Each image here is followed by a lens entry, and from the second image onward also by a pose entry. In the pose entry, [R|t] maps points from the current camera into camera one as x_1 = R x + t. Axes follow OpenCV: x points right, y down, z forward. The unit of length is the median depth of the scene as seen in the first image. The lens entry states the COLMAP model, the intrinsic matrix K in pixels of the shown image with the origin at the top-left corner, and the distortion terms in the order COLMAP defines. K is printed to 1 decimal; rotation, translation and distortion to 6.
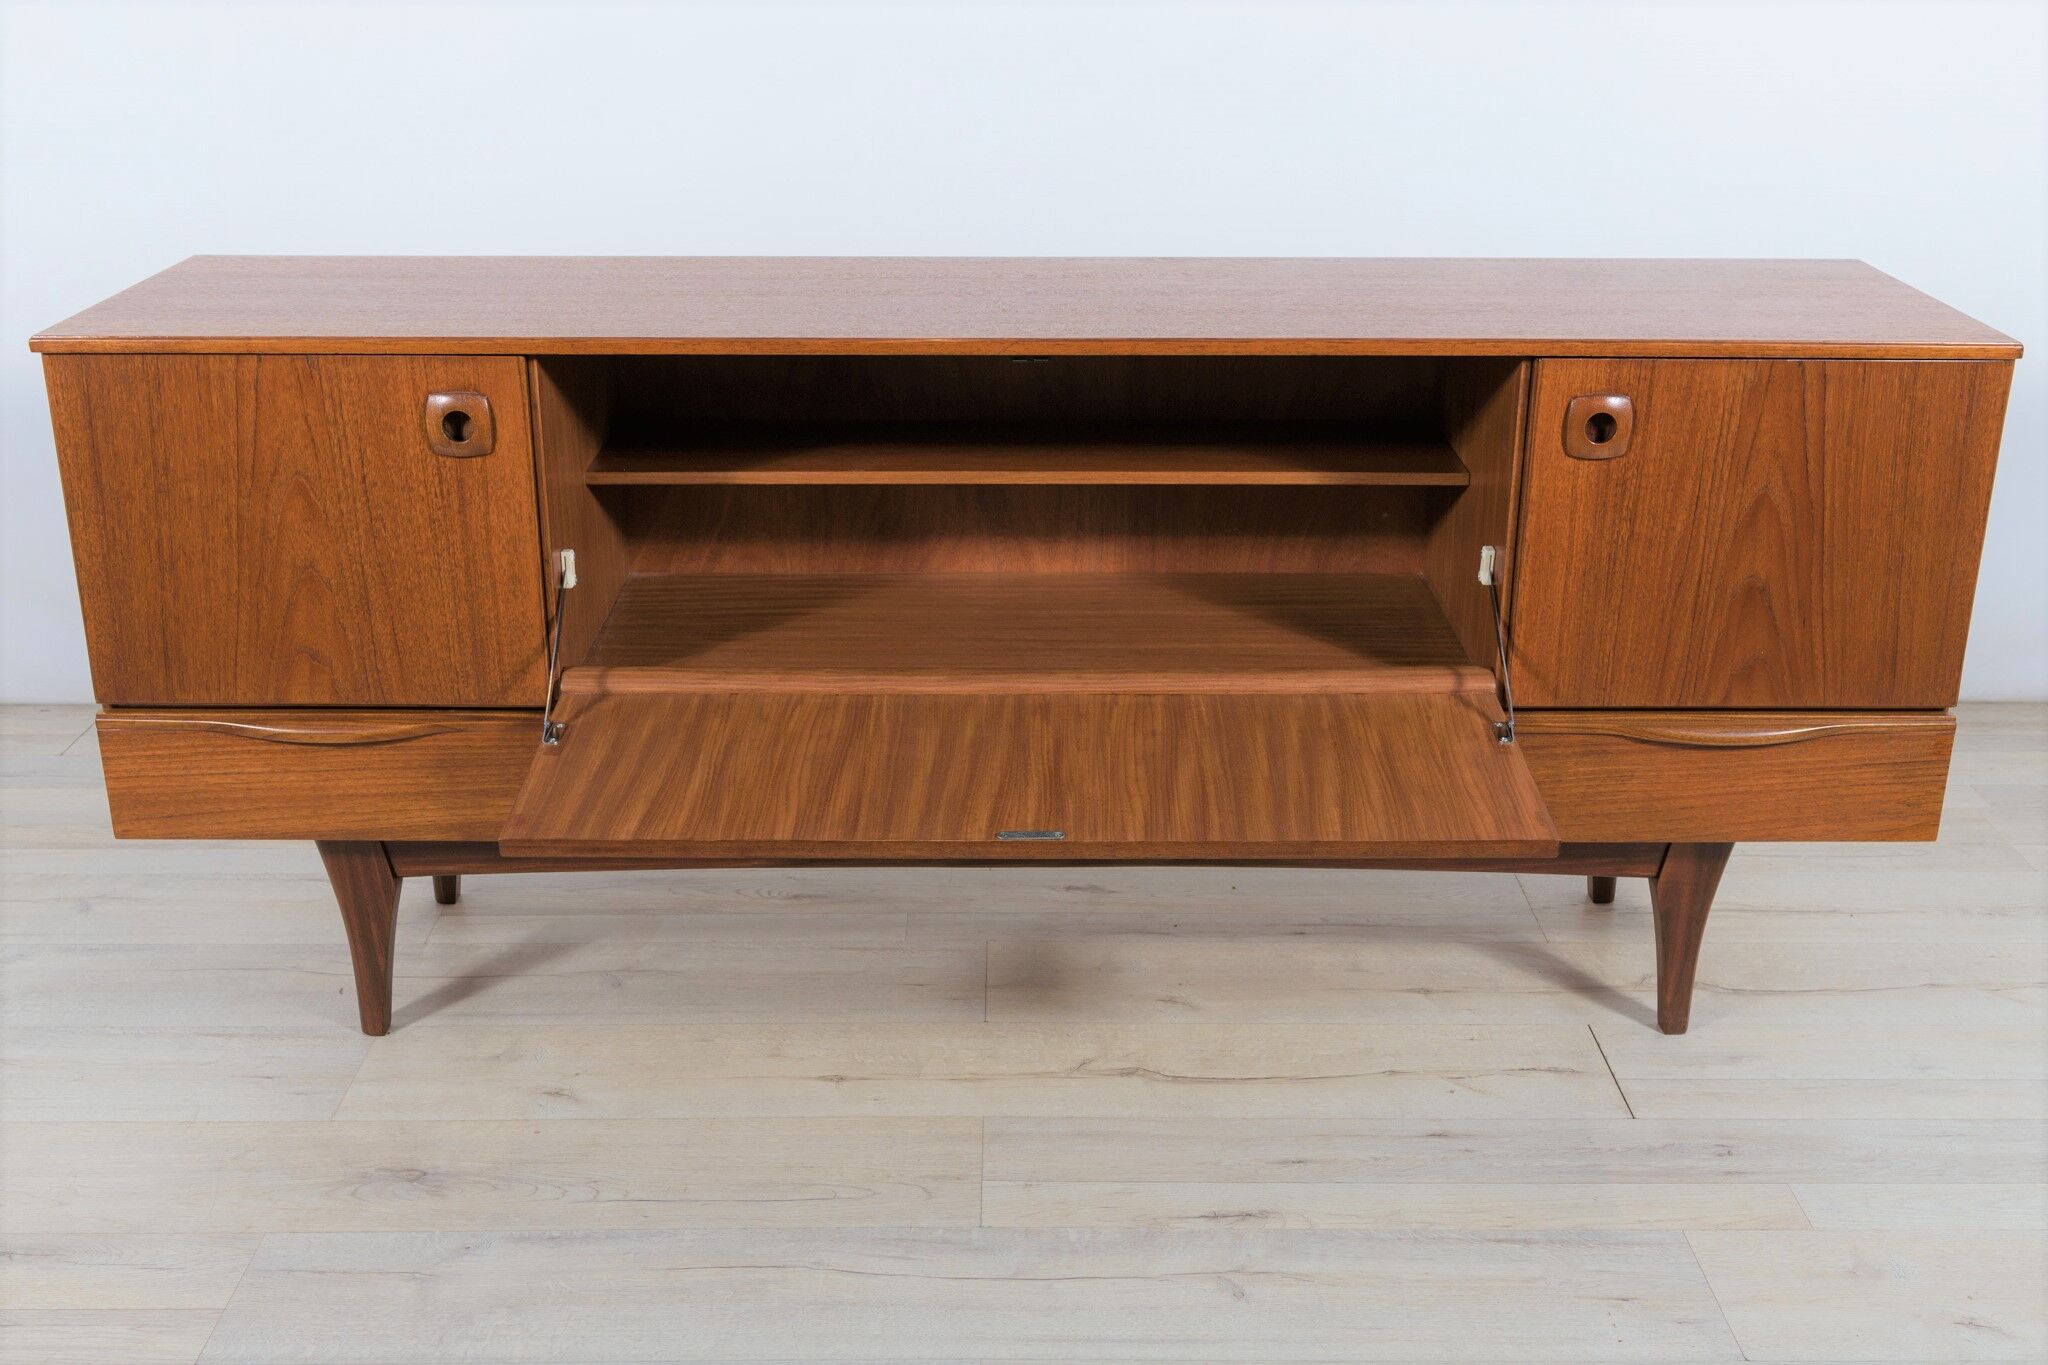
lens RADIAL K [[2079.1, 0, 1022.2], [0, 2079.1, 730.5], [0, 0, 1]] dist [-0.007475, 0.000000]
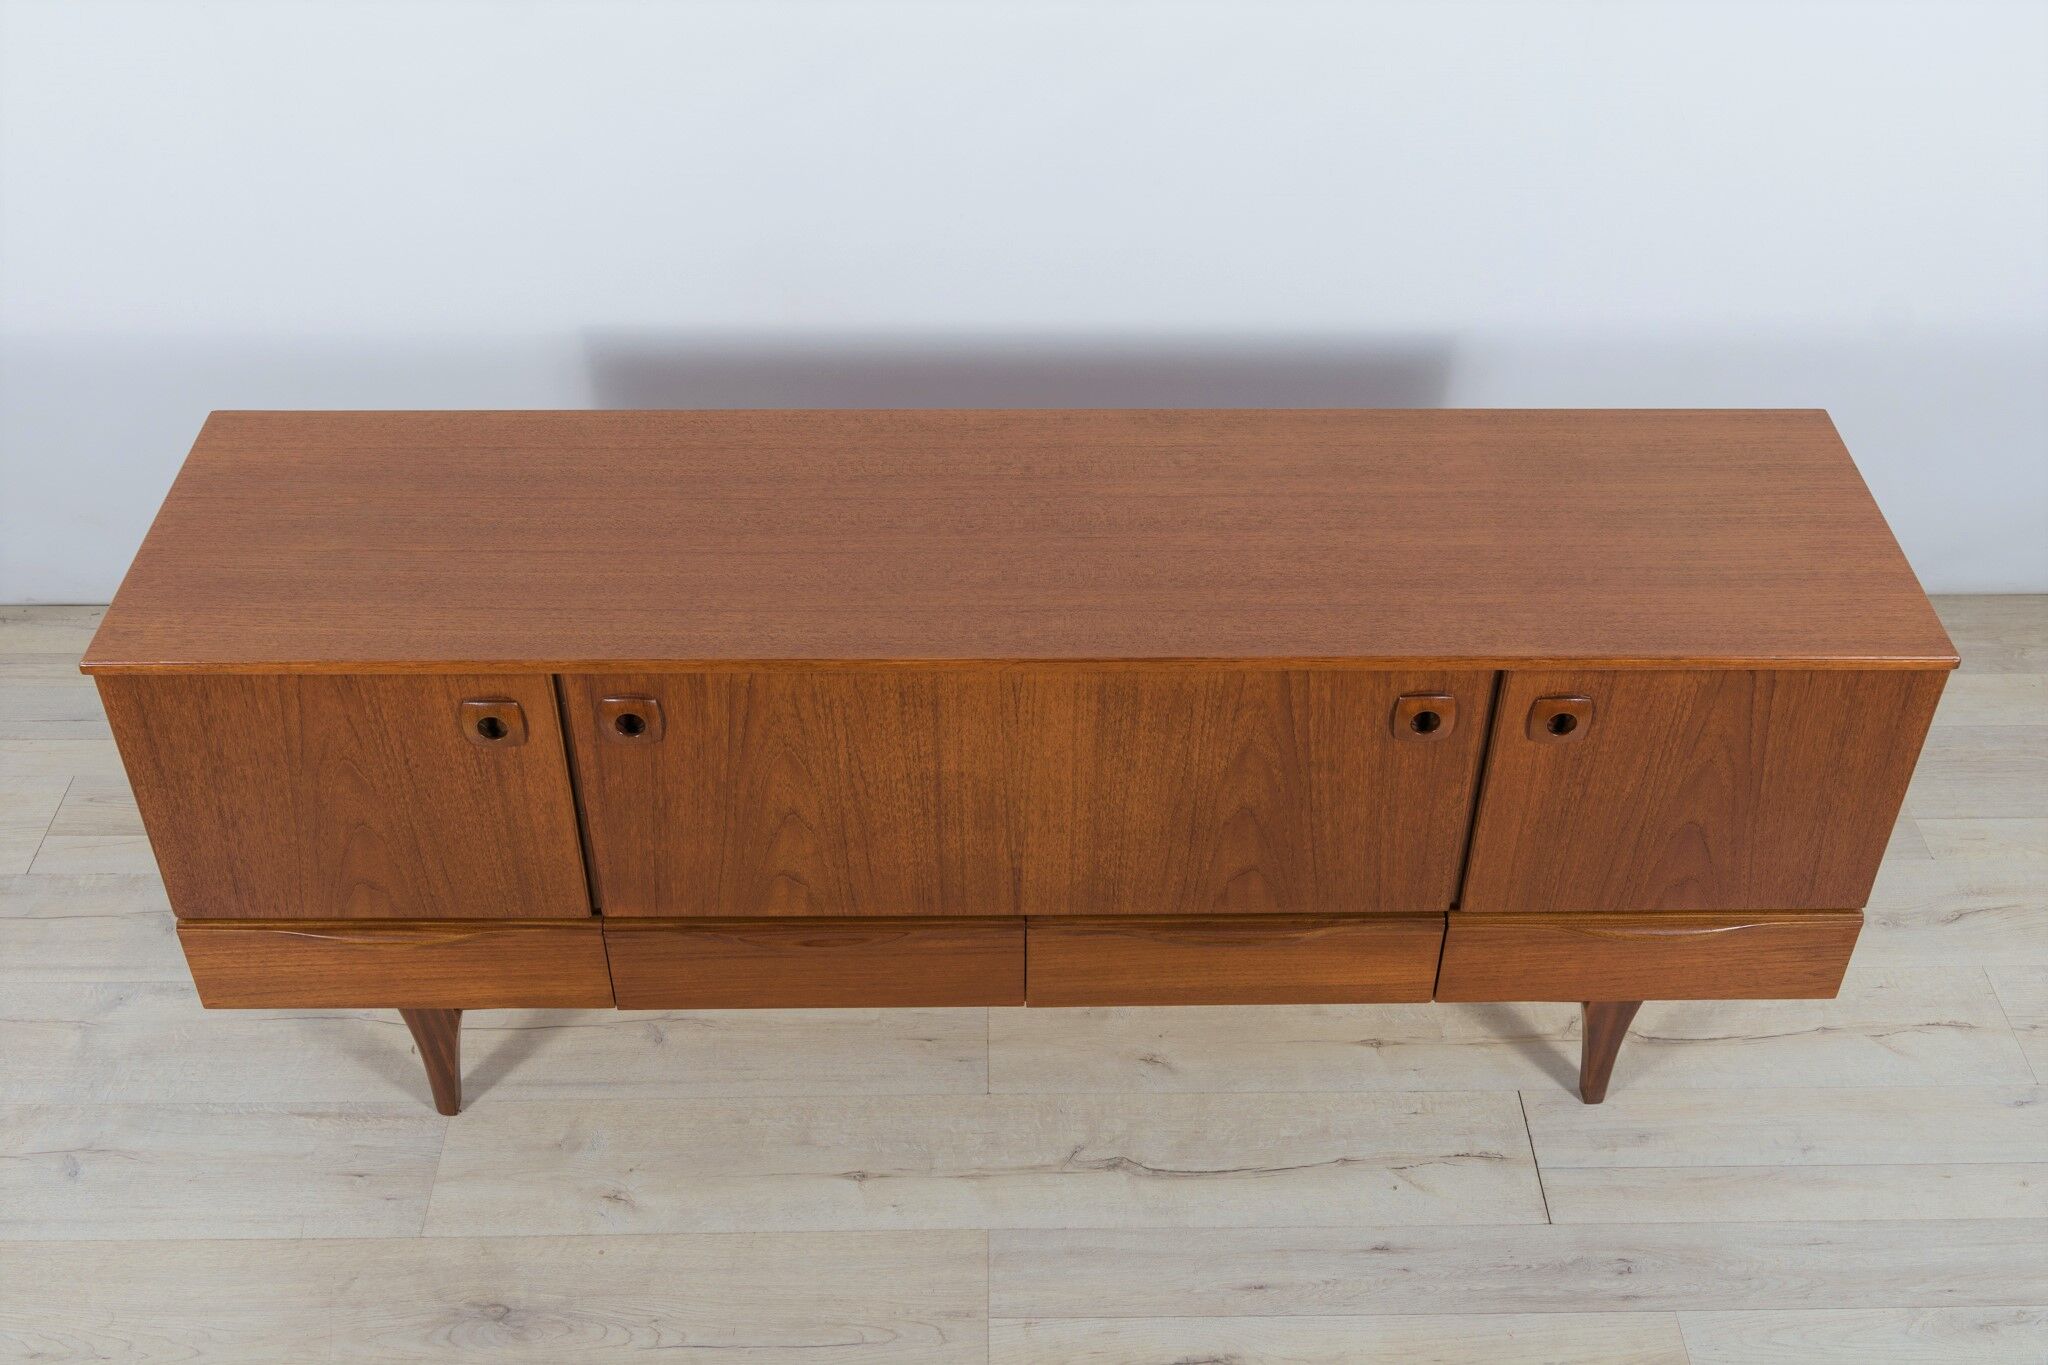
lens RADIAL K [[1989.3, 0, 1035.1], [0, 1989.3, 547.6], [0, 0, 1]] dist [-0.016174, 0.000000]
pose [[0.999893, -0.003239, 0.014250, -0.007442], [-0.000557, 0.965967, 0.258666, -0.480708], [-0.014603, -0.258646, 0.965862, 0.035449]]
